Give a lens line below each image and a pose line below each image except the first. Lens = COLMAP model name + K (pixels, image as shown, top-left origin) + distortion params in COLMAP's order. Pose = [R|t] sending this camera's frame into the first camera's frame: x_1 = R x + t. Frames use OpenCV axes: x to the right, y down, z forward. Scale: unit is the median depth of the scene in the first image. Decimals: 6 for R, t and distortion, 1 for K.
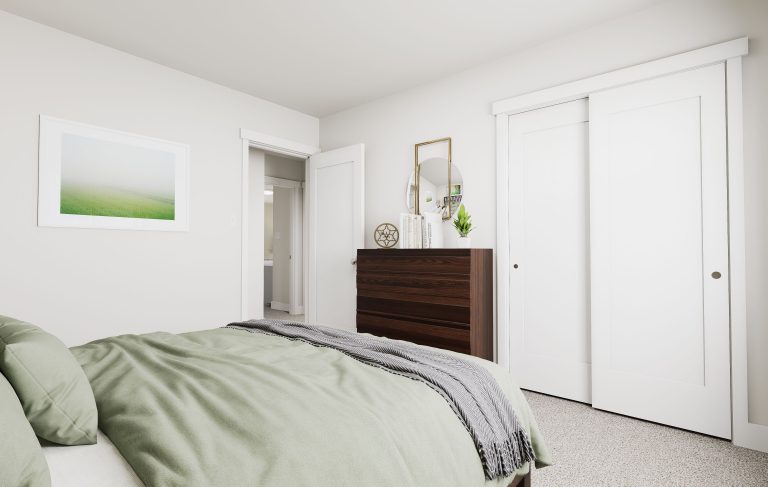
lens RADIAL K [[383.4, 0, 387.6], [0, 383.4, 244.2], [0, 0, 1]] dist [-0.000209, 0.000577]
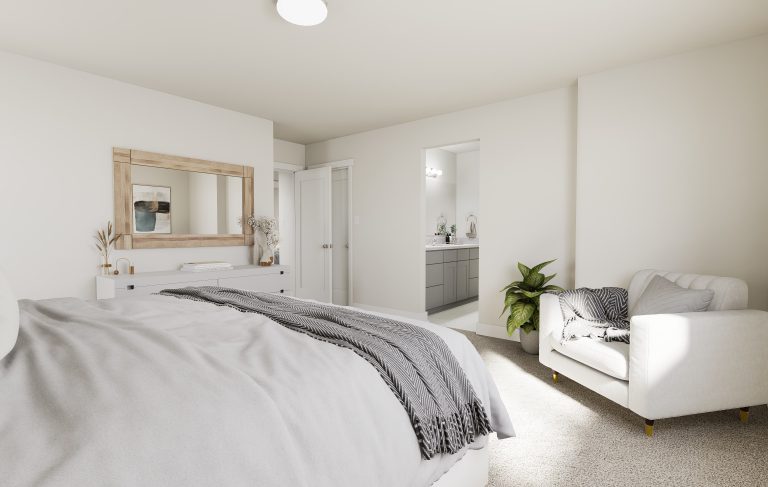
lens RADIAL K [[342.4, 0, 382.6], [0, 342.4, 240.8], [0, 0, 1]] dist [0.000277, -0.000032]
pose [[0.999370, -0.018668, -0.030178, 0.189741], [0.019417, 0.999506, 0.024715, 0.091903], [0.029702, -0.025285, 0.999239, 0.220411]]
